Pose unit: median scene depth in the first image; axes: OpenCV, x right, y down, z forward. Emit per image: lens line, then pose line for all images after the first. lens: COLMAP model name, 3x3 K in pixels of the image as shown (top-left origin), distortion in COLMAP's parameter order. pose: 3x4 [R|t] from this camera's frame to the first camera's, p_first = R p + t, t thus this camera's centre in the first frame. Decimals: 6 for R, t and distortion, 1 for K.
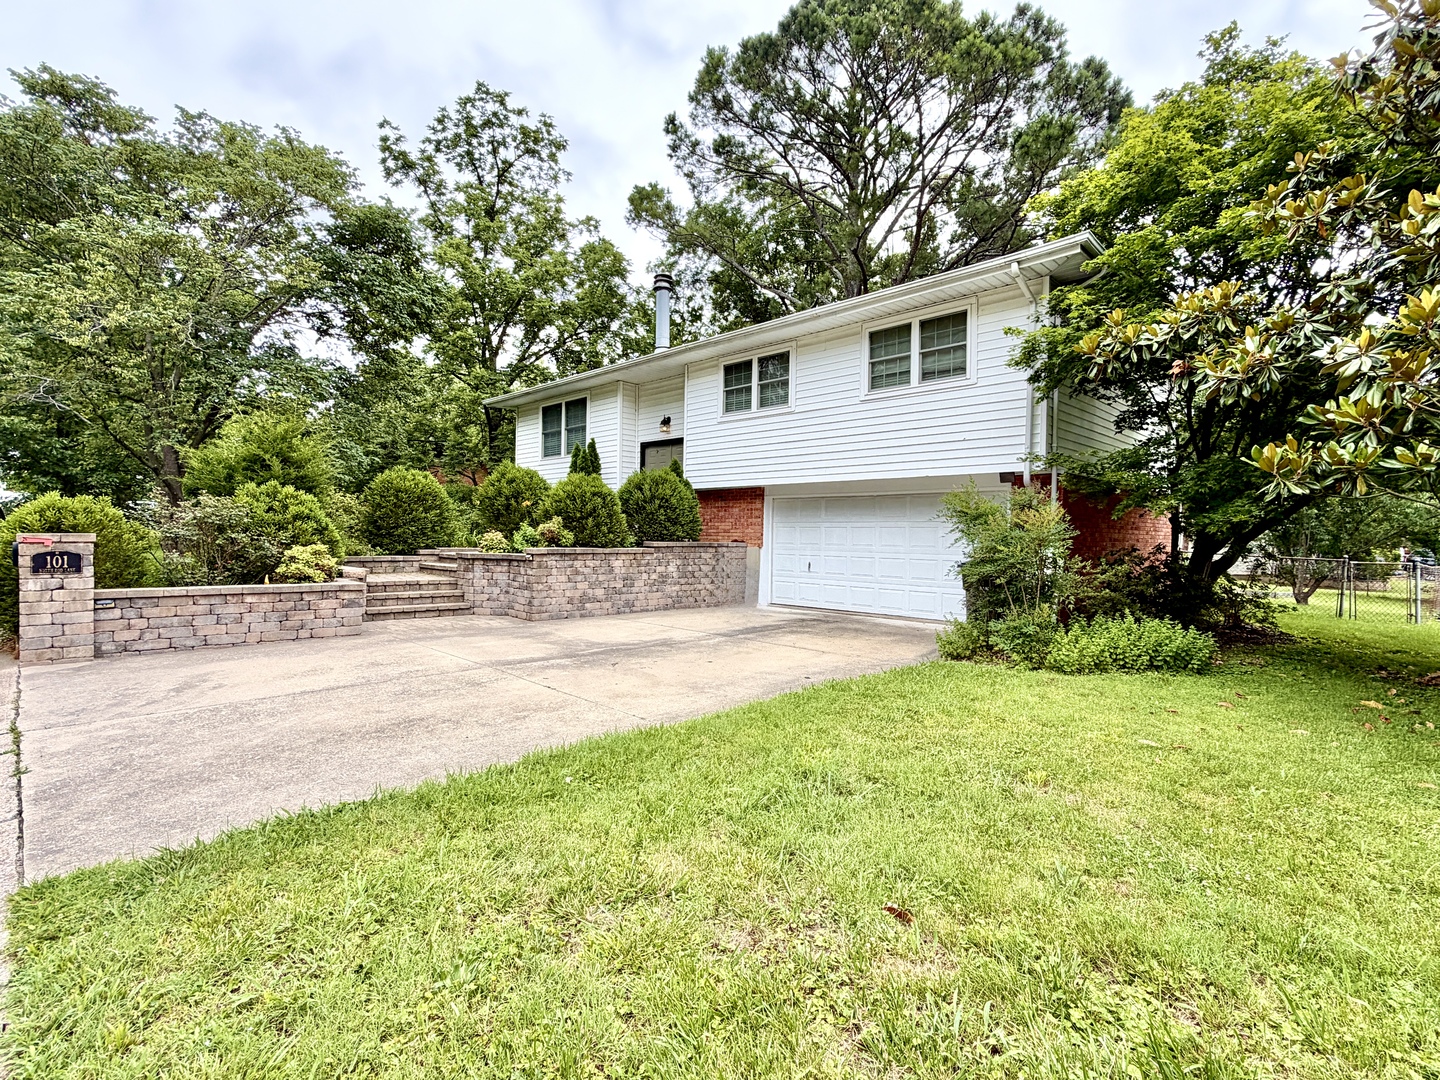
lens RADIAL K [[720.4, 0, 720.0], [0, 720.4, 540.0], [0, 0, 1]] dist [-0.000771, -0.000075]
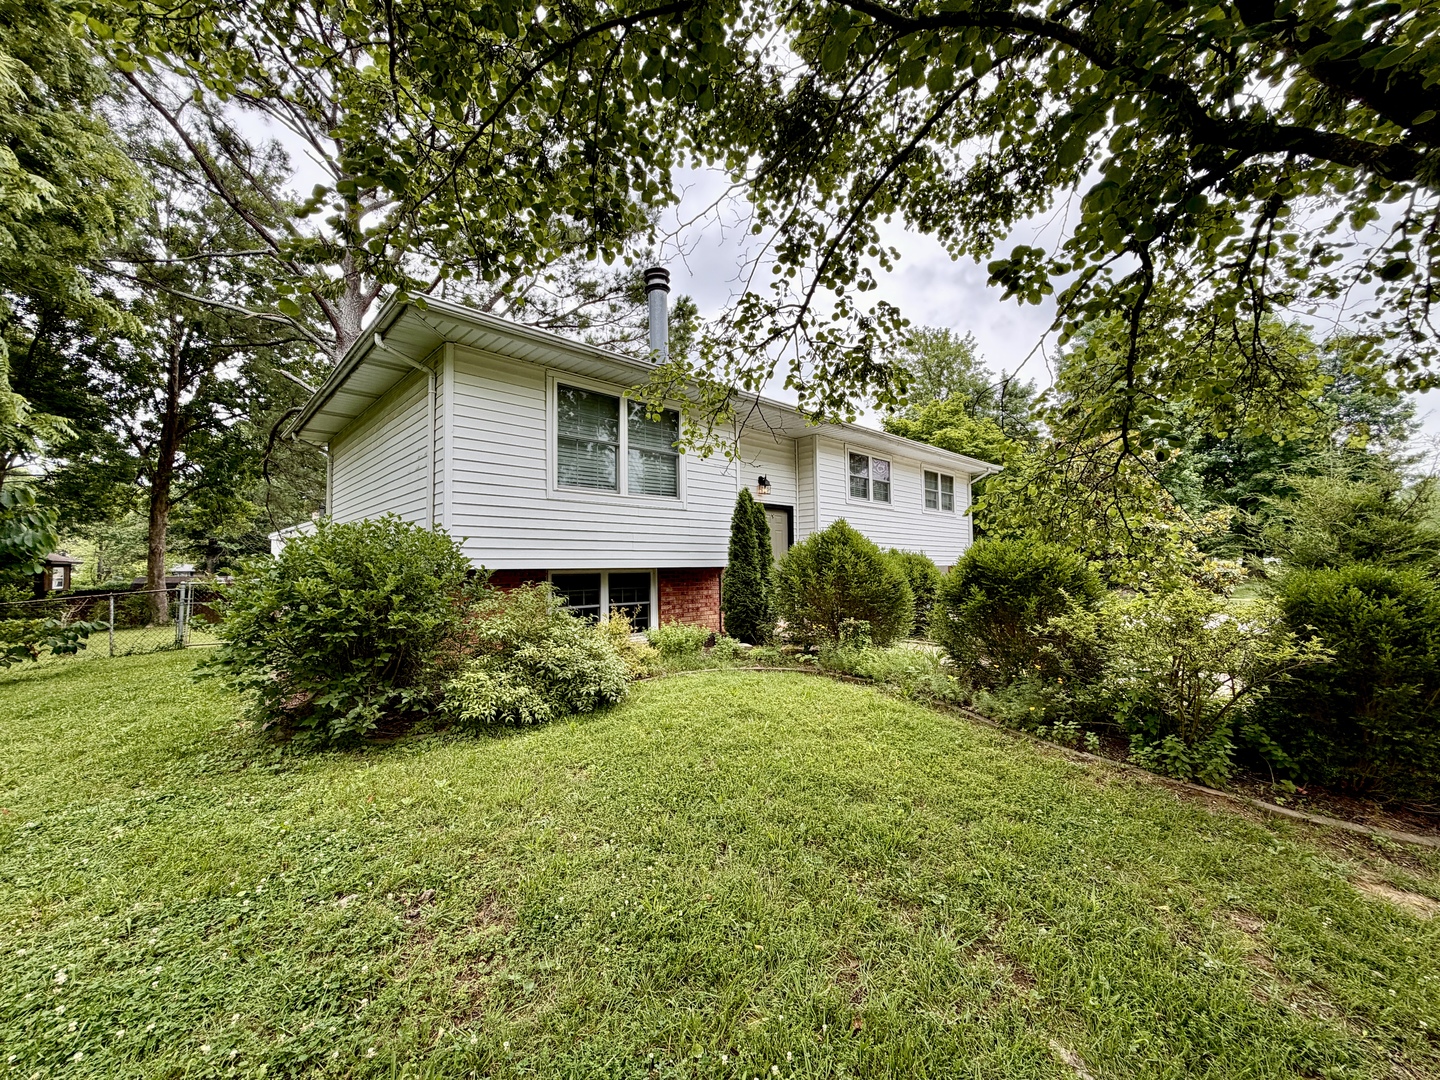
lens RADIAL K [[578.4, 0, 720.0], [0, 578.4, 540.0], [0, 0, 1]] dist [0.002839, 0.000735]
pose [[0.019557, 0.043643, 0.998856, -0.904630], [0.018160, 0.998867, -0.043999, -0.081410], [-0.999644, 0.019000, 0.018742, 1.252331]]
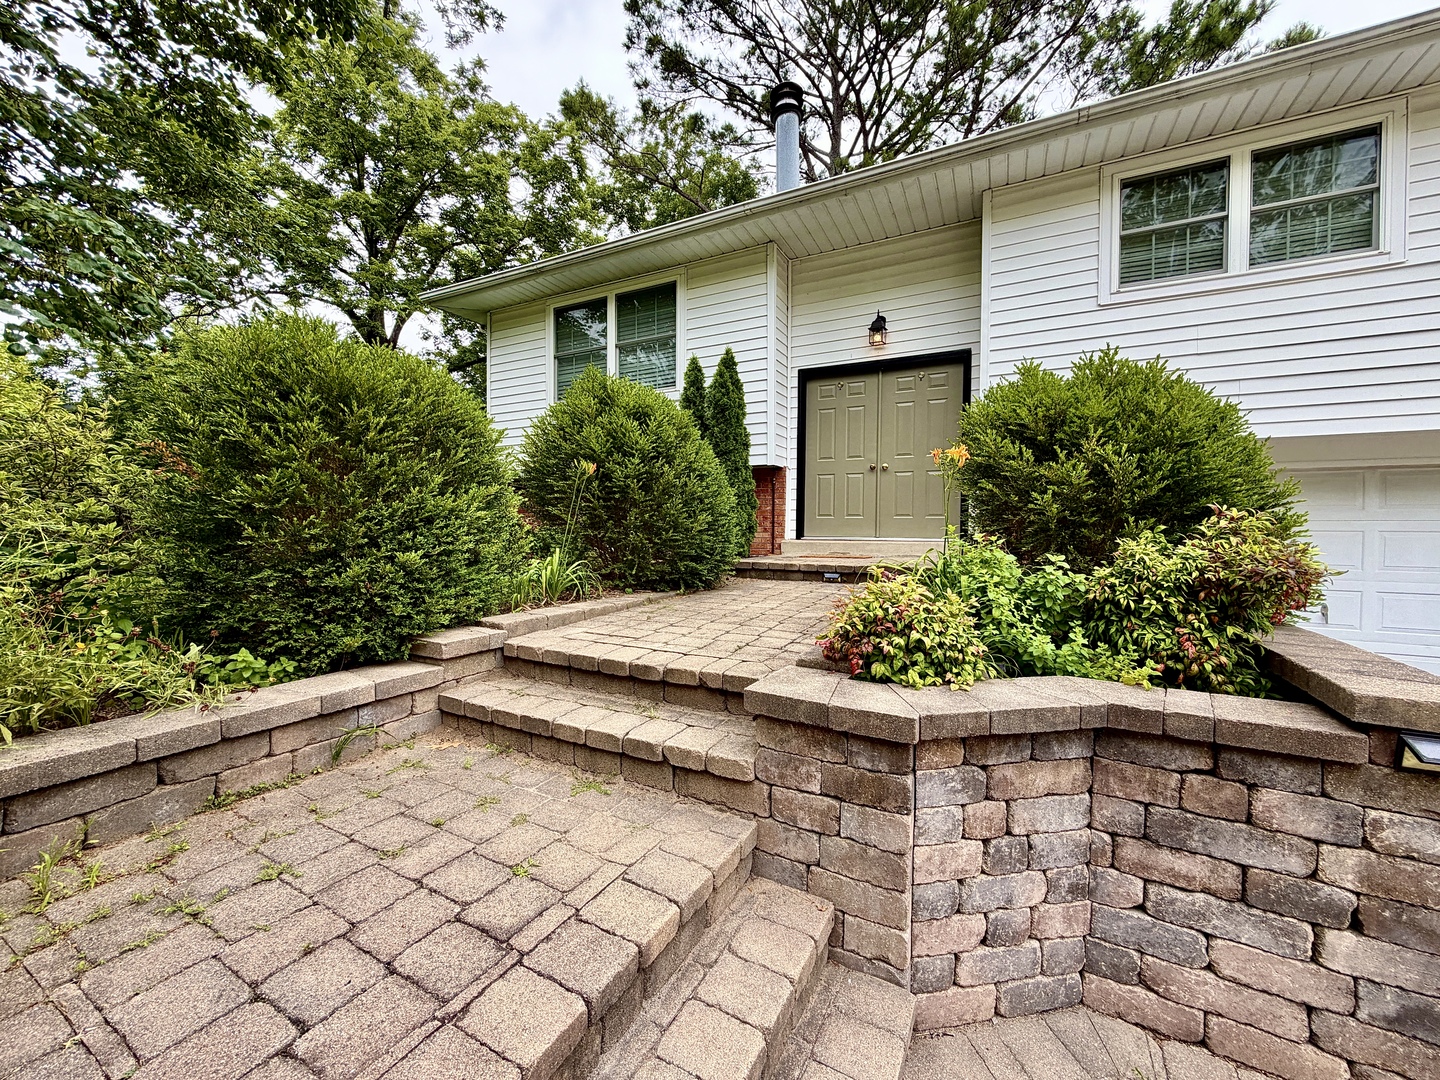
lens RADIAL K [[578.4, 0, 720.0], [0, 578.4, 540.0], [0, 0, 1]] dist [0.002839, 0.000735]
pose [[0.949219, -0.017176, 0.314147, -0.382312], [0.010769, 0.999697, 0.022120, -0.024751], [-0.314431, -0.017613, 0.949117, 0.772367]]
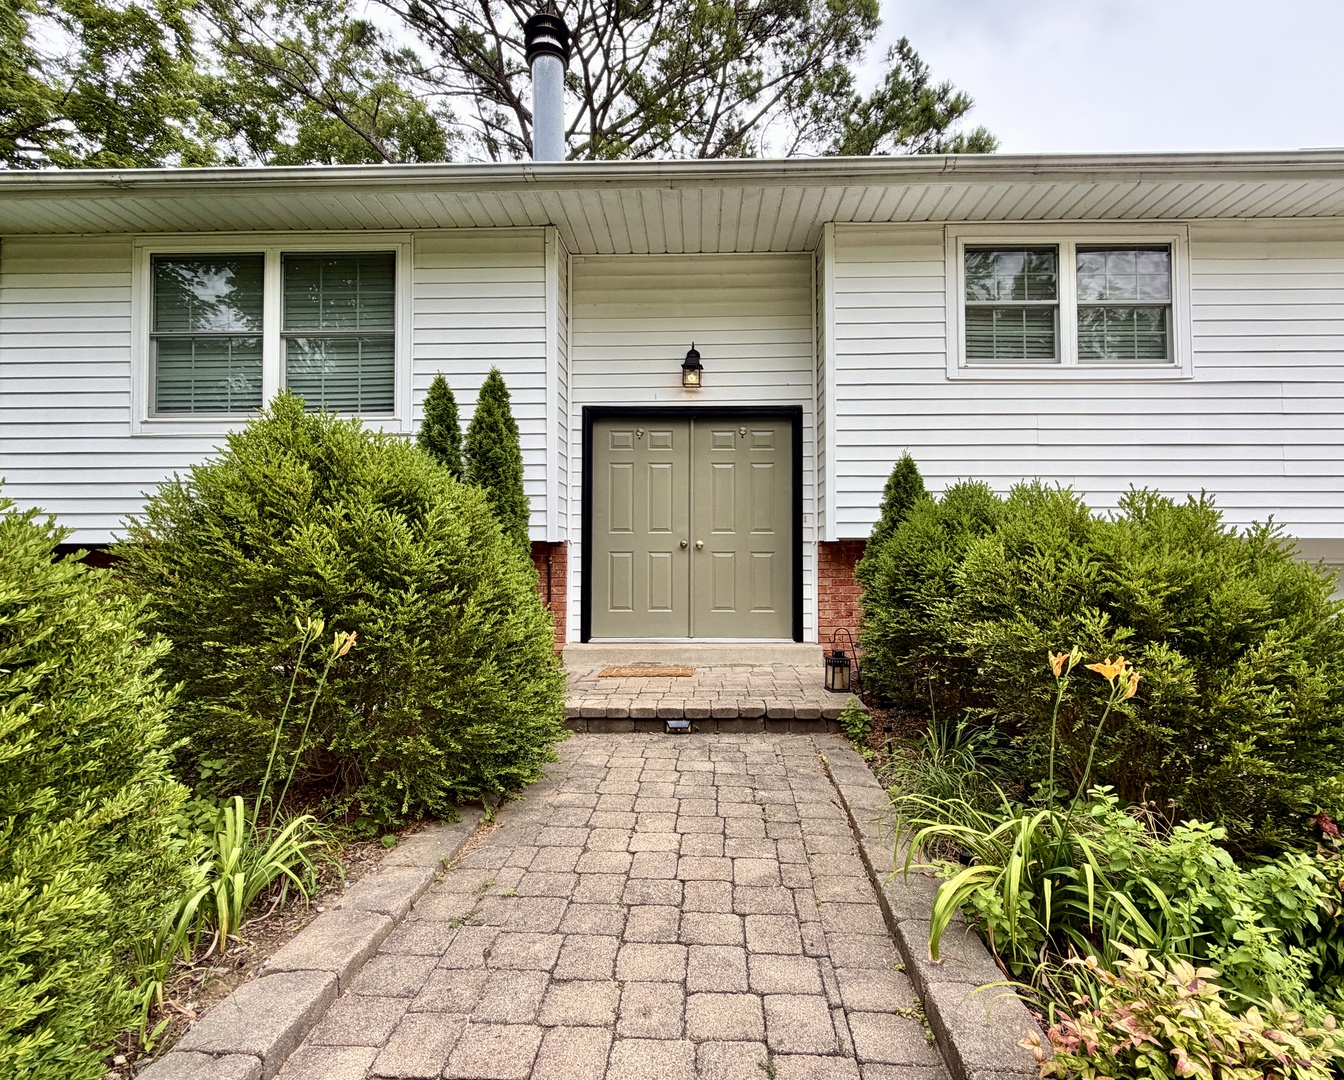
lens RADIAL K [[673.9, 0, 695.0], [0, 673.9, 539.7], [0, 0, 1]] dist [0.009046, -0.000958]
pose [[0.718127, 0.003106, 0.695905, -0.402266], [0.011840, 0.999791, -0.016680, -0.072377], [-0.695812, 0.020217, 0.717940, 0.887389]]
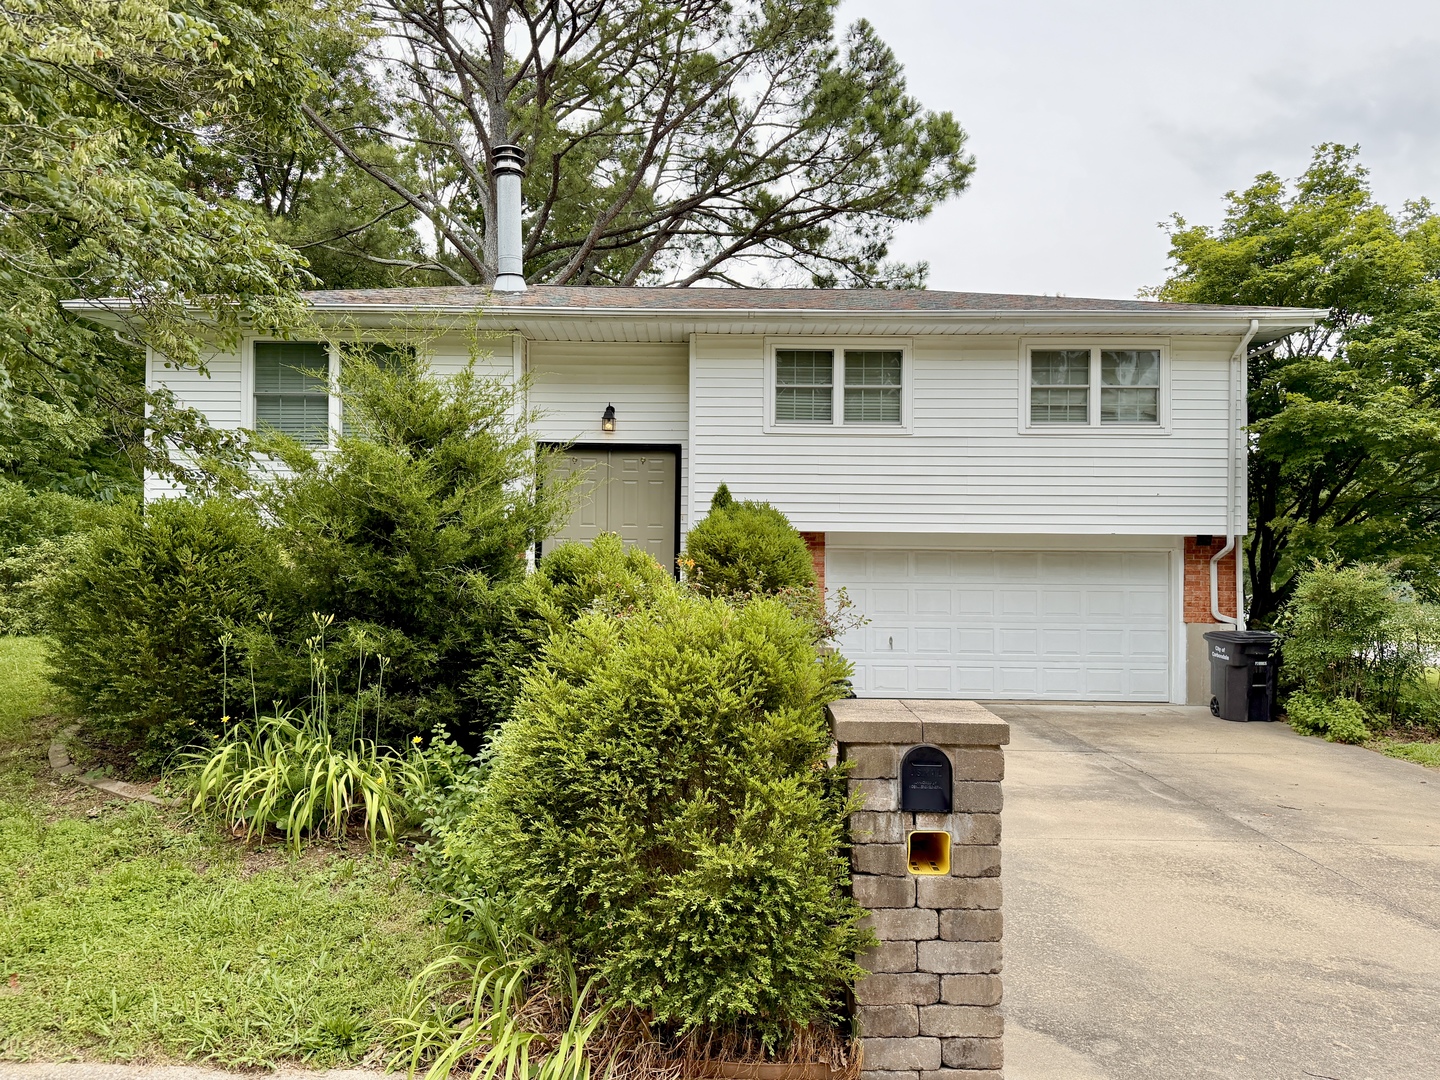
lens RADIAL K [[1017.9, 0, 720.0], [0, 1017.9, 540.0], [0, 0, 1]] dist [0.095600, -0.000225]
pose [[0.698458, 0.011906, 0.715552, -0.759245], [0.003474, 0.999793, -0.020025, -0.048595], [-0.715643, 0.016472, 0.698272, 0.398472]]
